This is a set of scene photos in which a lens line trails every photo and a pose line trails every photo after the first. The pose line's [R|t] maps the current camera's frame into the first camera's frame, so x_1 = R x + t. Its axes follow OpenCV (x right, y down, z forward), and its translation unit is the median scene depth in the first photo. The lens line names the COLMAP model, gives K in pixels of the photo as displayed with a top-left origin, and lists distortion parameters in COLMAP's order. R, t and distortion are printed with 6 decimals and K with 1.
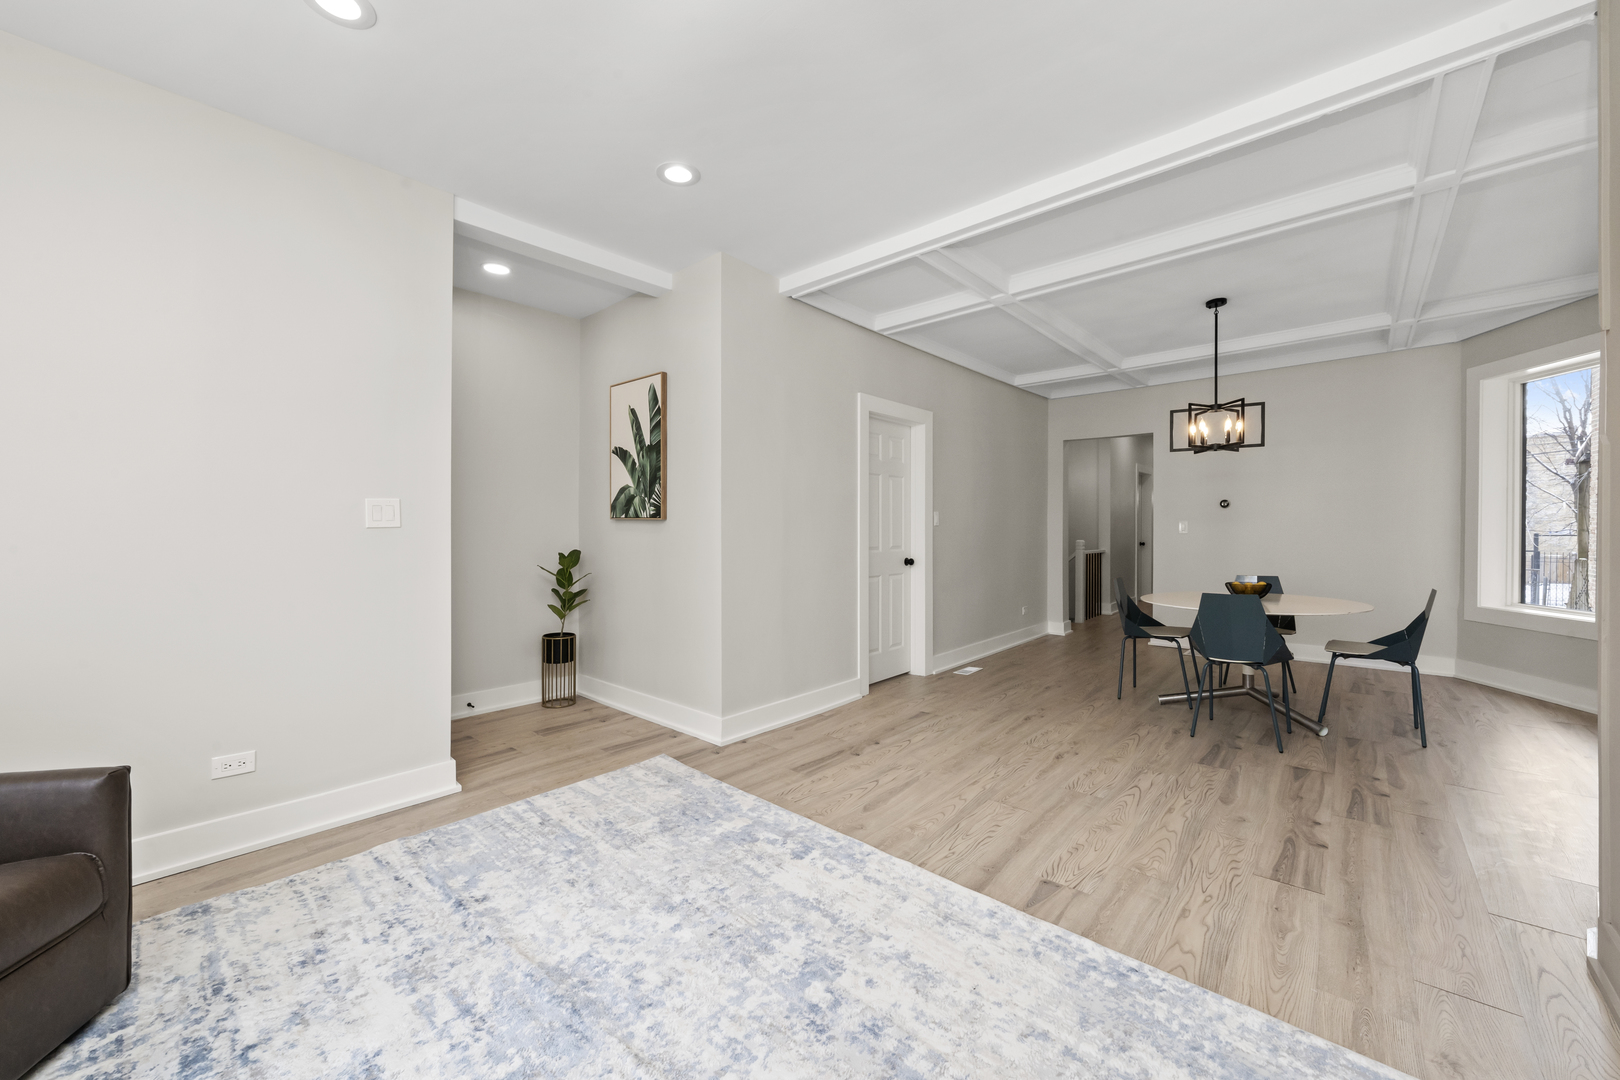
lens RADIAL K [[612.0, 0, 810.0], [0, 612.0, 540.0], [0, 0, 1]] dist [-0.000125, 0.000256]
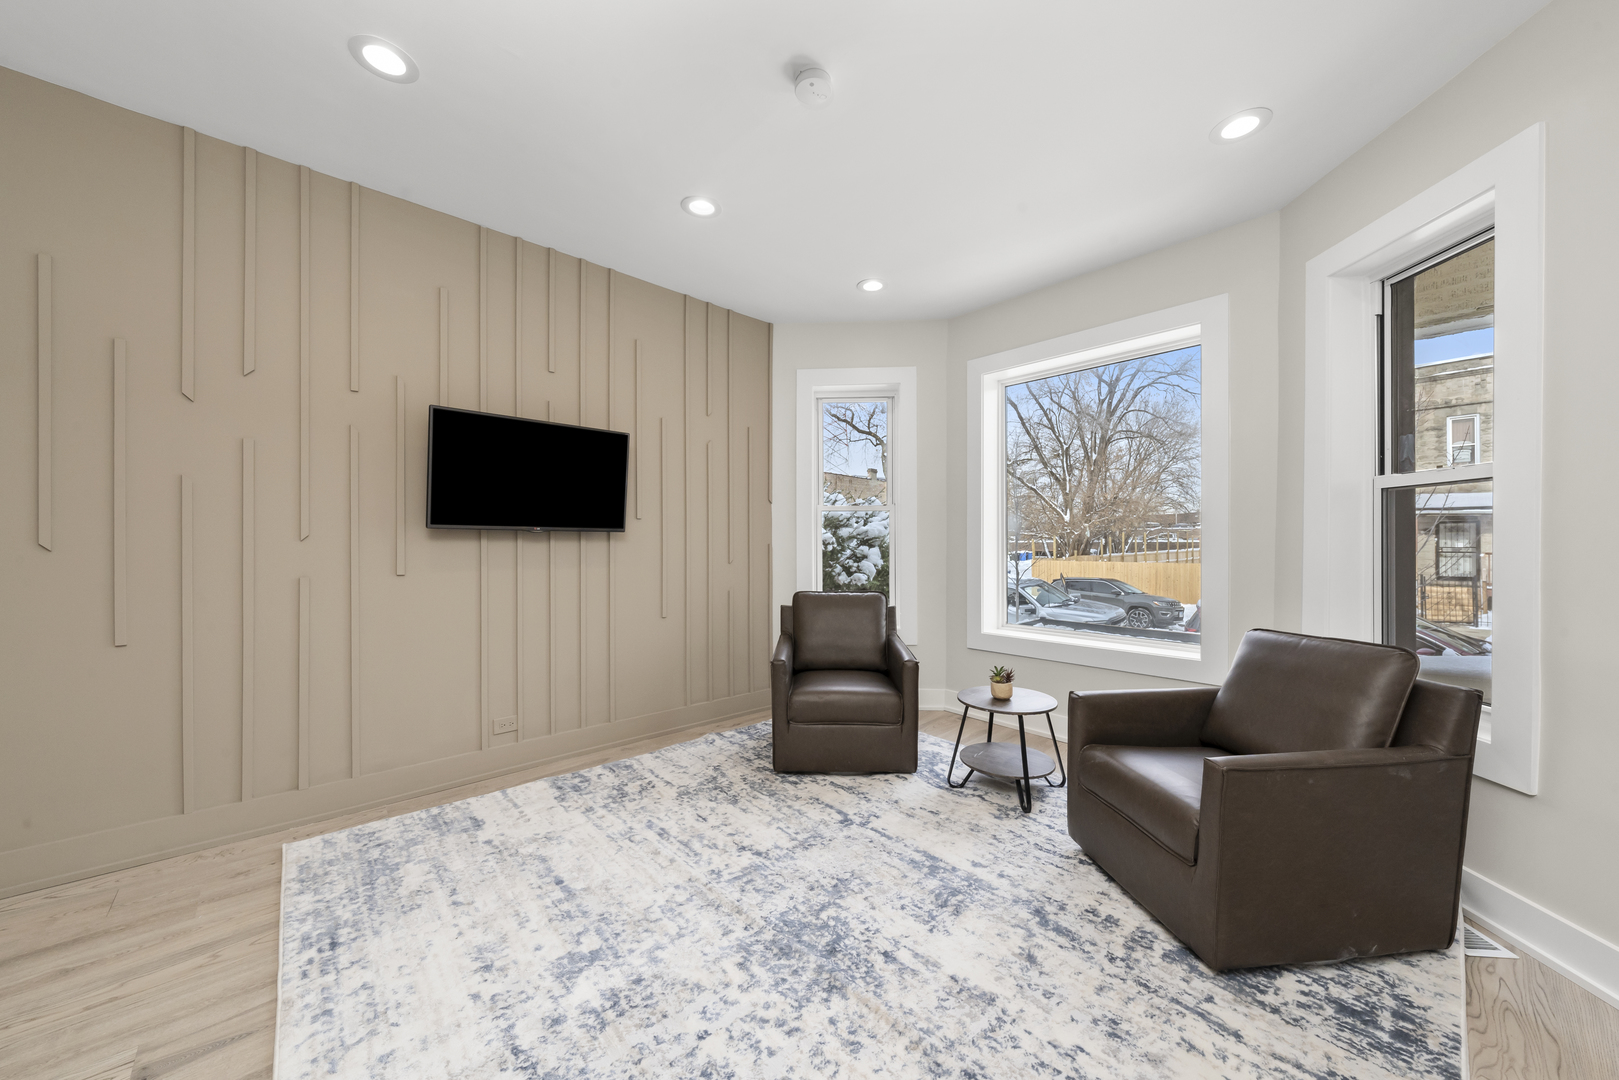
lens RADIAL K [[599.4, 0, 809.5], [0, 599.4, 540.0], [0, 0, 1]] dist [-0.014823, 0.005934]
pose [[-0.994648, 0.000400, 0.103316, -0.499932], [0.001850, 0.999901, 0.013939, -0.029576], [-0.103300, 0.014055, -0.994551, 2.000807]]
